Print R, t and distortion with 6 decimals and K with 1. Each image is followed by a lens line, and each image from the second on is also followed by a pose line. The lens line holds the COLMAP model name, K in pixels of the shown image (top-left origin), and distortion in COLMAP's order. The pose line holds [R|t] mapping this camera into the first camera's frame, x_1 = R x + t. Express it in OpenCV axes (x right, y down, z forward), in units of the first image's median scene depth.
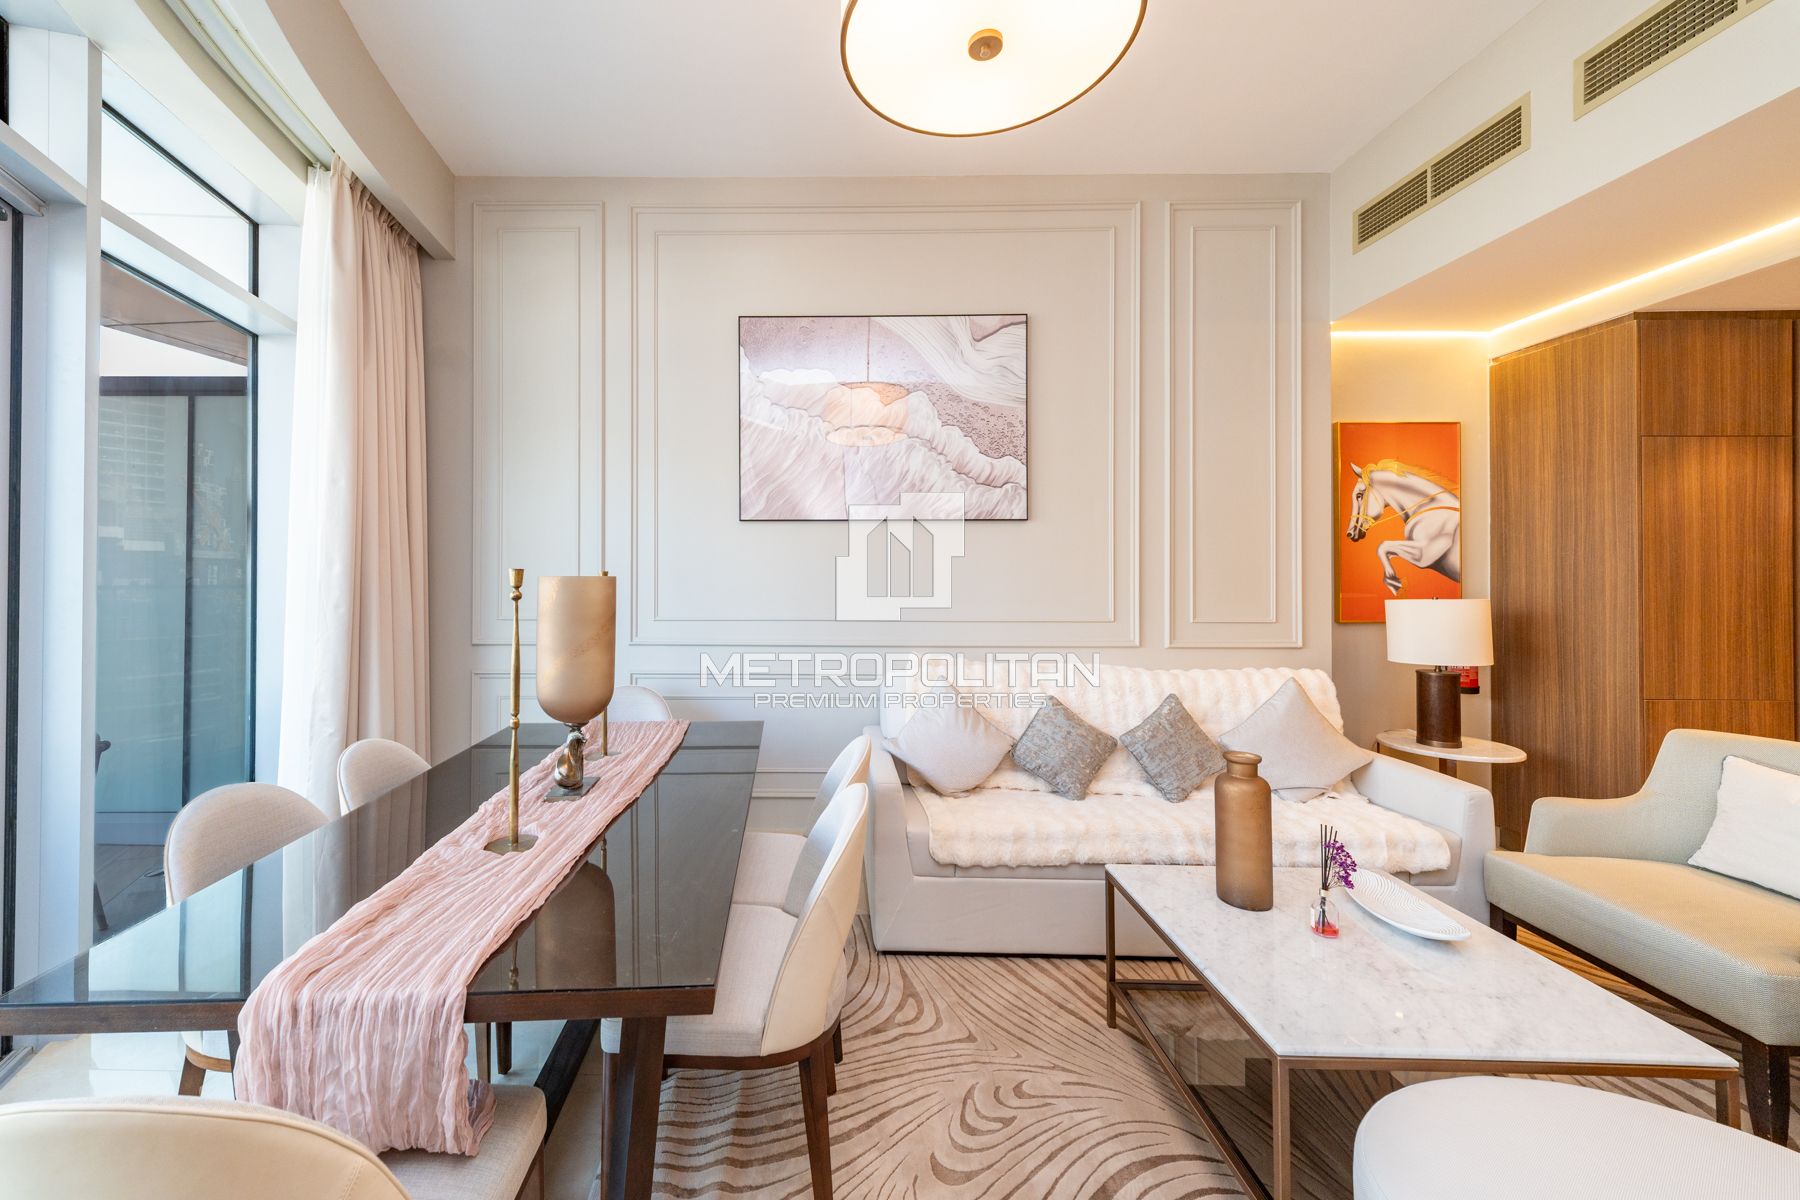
lens RADIAL K [[693.1, 0, 794.5], [0, 693.1, 566.0], [0, 0, 1]] dist [-0.000372, -0.000335]
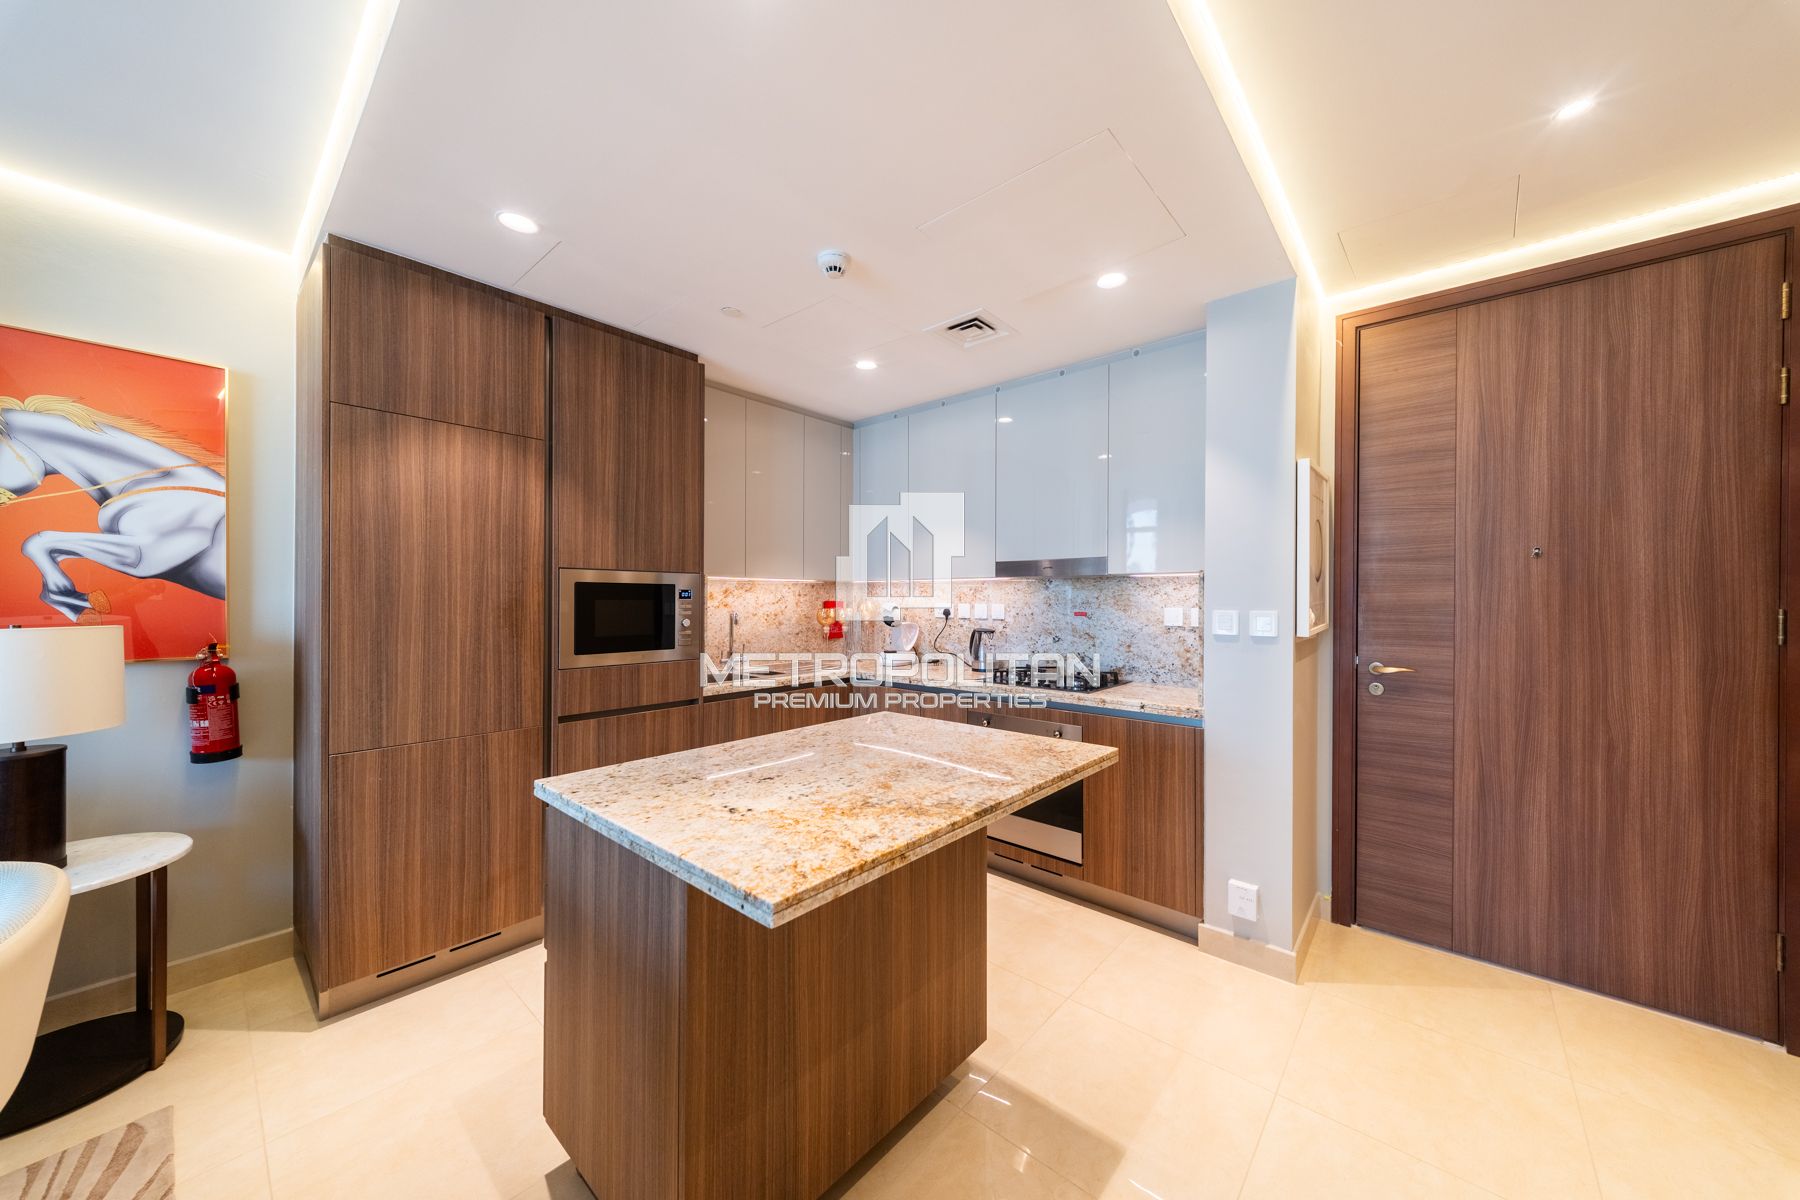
lens RADIAL K [[626.6, 0, 889.6], [0, 626.6, 601.3], [0, 0, 1]] dist [0.009331, 0.000083]
pose [[0.651662, -0.002940, 0.758504, 0.934710], [-0.013342, 0.999793, 0.015339, 0.006988], [-0.758392, -0.020116, 0.651488, 0.083816]]
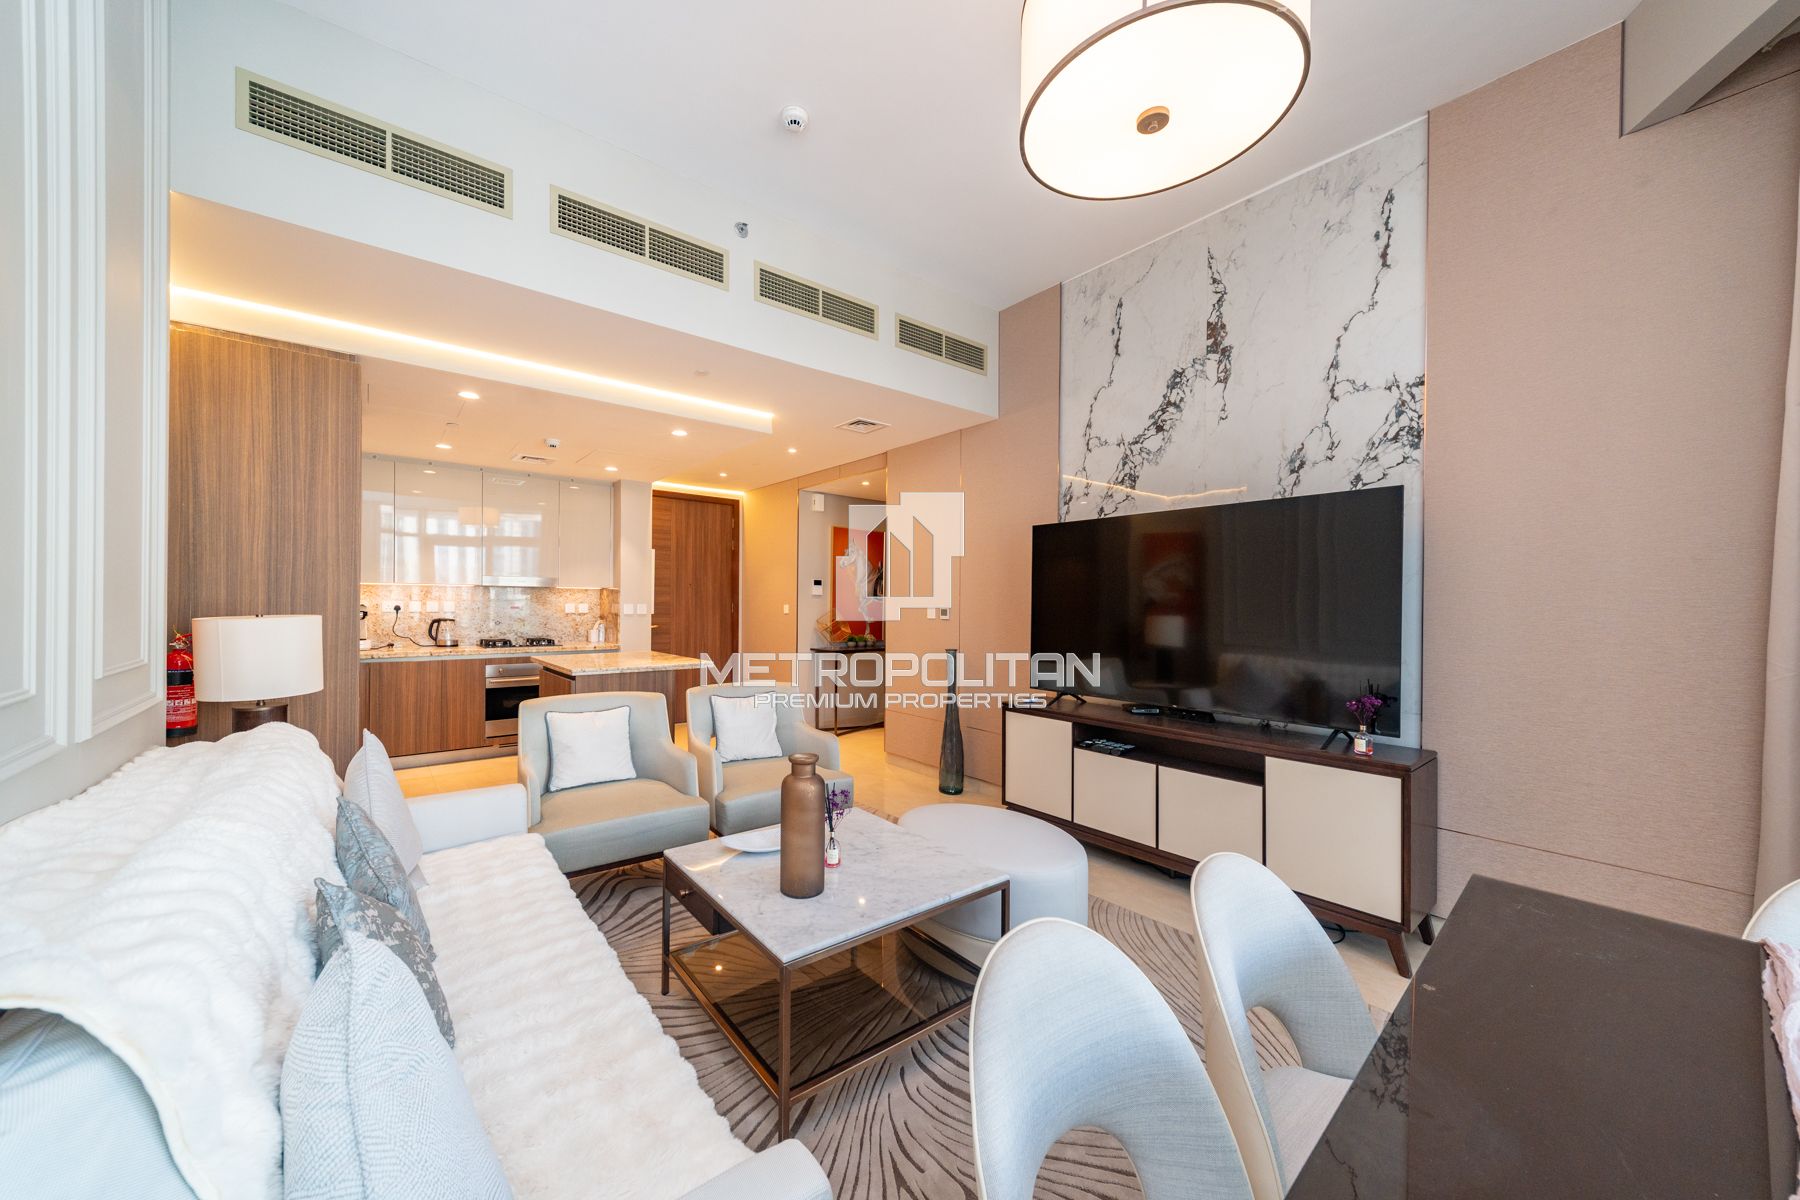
lens RADIAL K [[626.6, 0, 889.7], [0, 626.6, 606.9], [0, 0, 1]] dist [0.009331, 0.000083]
pose [[-0.660343, -0.007824, 0.750923, -0.106732], [-0.016537, 0.999855, -0.004125, 0.025281], [-0.750782, -0.015142, -0.660376, 0.839561]]
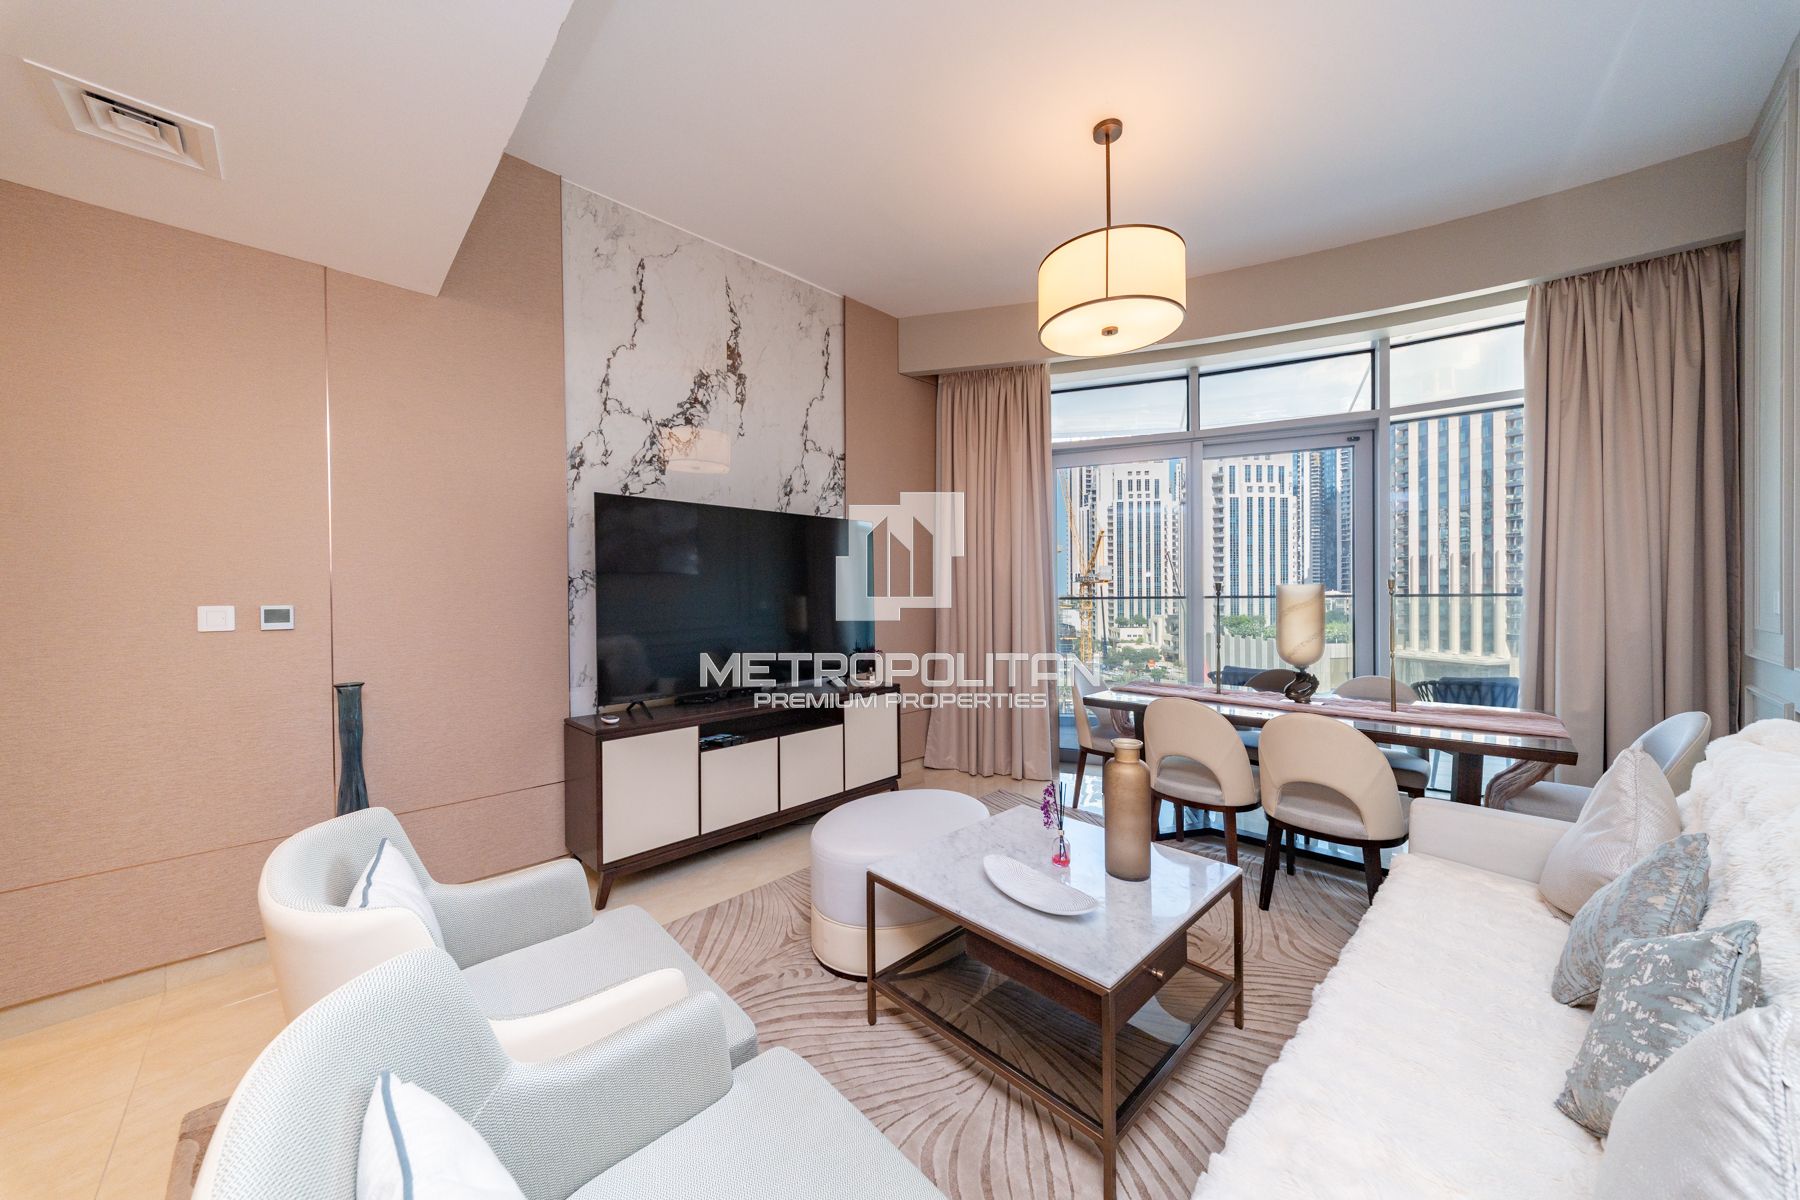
lens RADIAL K [[626.6, 0, 909.5], [0, 626.6, 597.4], [0, 0, 1]] dist [0.009331, 0.000083]
pose [[-0.686917, 0.009102, -0.726679, 0.888813], [0.016074, 0.999867, -0.002671, 0.022087], [0.726558, -0.013515, -0.686972, 0.807209]]
